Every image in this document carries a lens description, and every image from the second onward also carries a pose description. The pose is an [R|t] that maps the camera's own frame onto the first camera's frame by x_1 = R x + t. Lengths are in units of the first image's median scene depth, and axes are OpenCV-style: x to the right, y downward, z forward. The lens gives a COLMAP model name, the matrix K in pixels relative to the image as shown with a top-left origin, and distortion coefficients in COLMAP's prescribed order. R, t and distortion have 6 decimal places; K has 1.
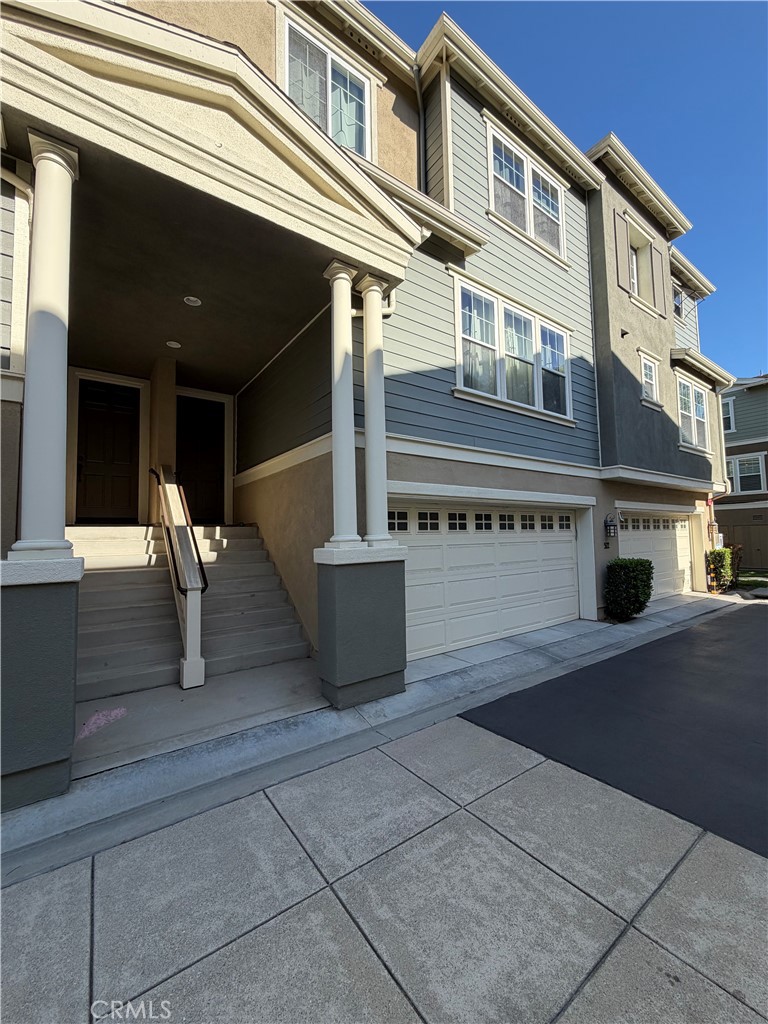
lens RADIAL K [[409.8, 0, 384.2], [0, 409.8, 512.2], [0, 0, 1]] dist [-0.002934, 0.000570]
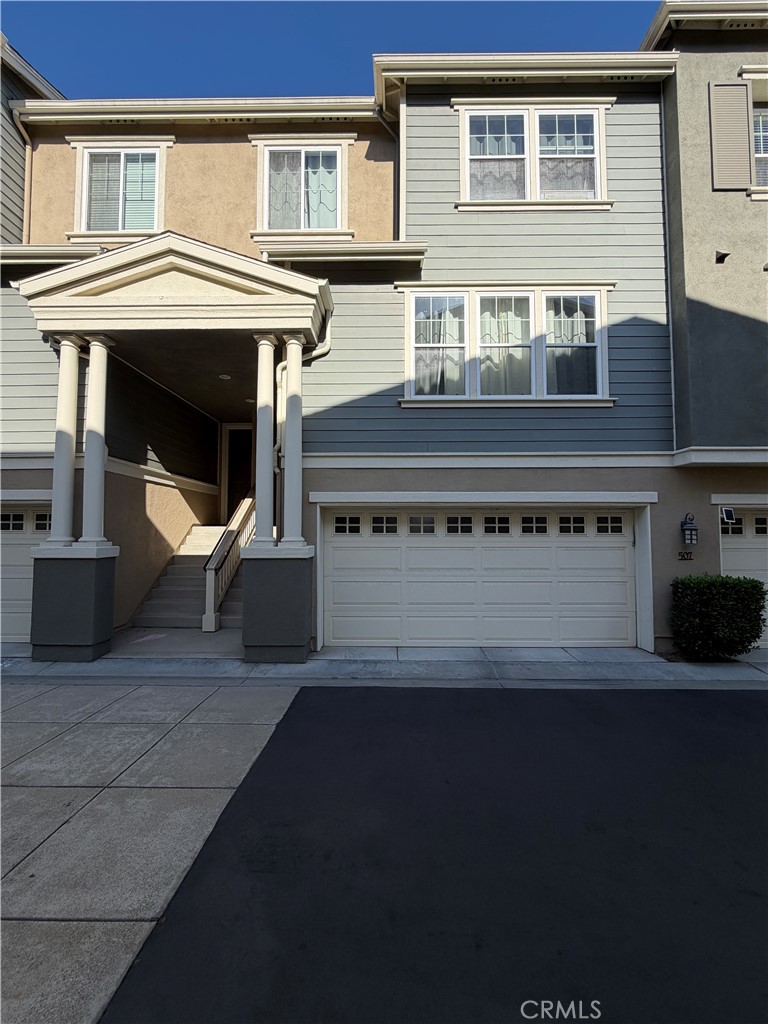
lens RADIAL K [[409.8, 0, 384.9], [0, 409.8, 513.2], [0, 0, 1]] dist [-0.002934, 0.000570]
pose [[0.803872, -0.009082, -0.594733, 0.773048], [0.020372, 0.999717, 0.012270, -0.023403], [0.594453, -0.021979, 0.803830, 0.118828]]
